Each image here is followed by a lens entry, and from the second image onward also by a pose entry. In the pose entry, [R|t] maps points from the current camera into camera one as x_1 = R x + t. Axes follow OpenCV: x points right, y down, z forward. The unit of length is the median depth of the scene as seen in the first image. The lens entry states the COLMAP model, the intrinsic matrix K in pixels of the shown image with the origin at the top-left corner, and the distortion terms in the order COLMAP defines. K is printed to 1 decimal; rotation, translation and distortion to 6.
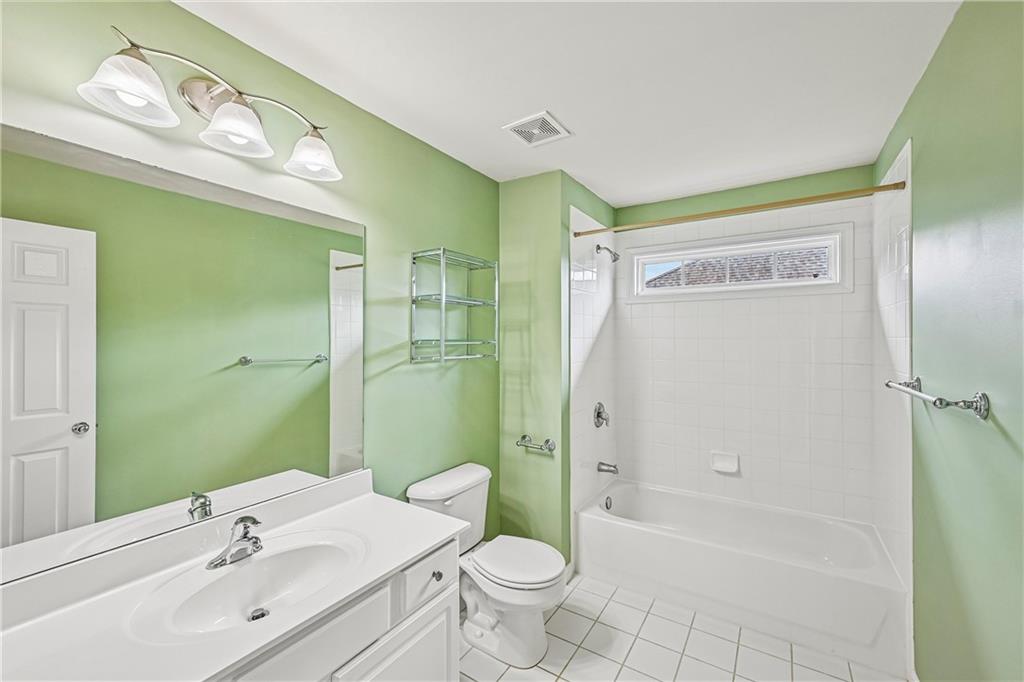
lens RADIAL K [[414.8, 0, 516.5], [0, 414.8, 339.0], [0, 0, 1]] dist [0.010971, -0.000016]
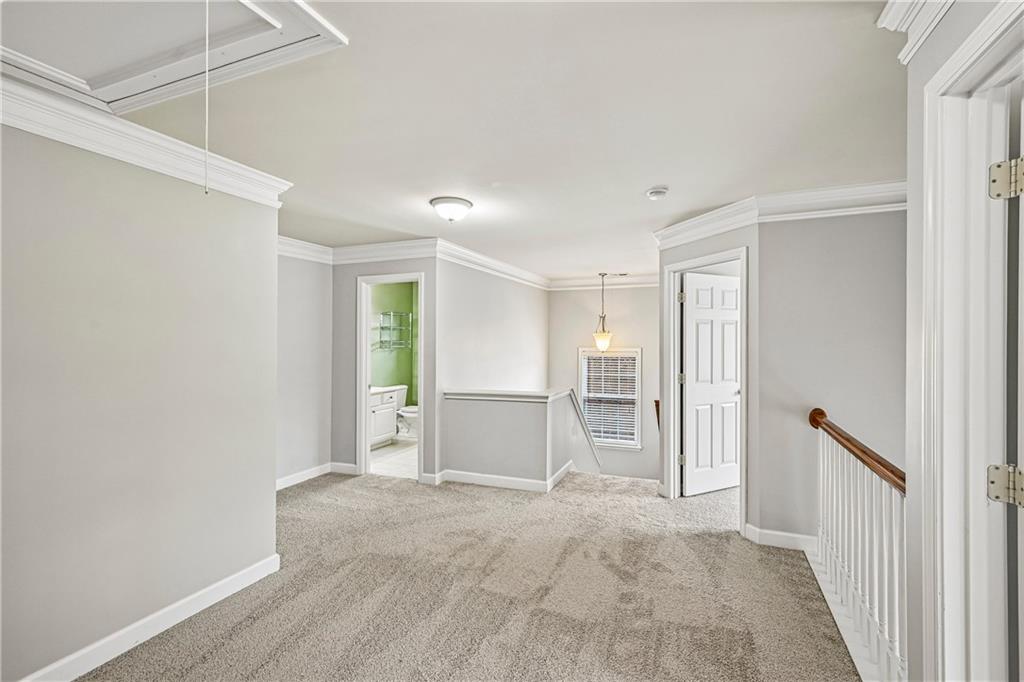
lens RADIAL K [[414.8, 0, 516.5], [0, 414.8, 339.0], [0, 0, 1]] dist [0.010971, -0.000016]
pose [[0.989369, 0.006221, 0.145297, 0.286498], [-0.006384, 0.999979, 0.000659, -0.018042], [-0.145290, -0.001580, 0.989388, -2.127996]]
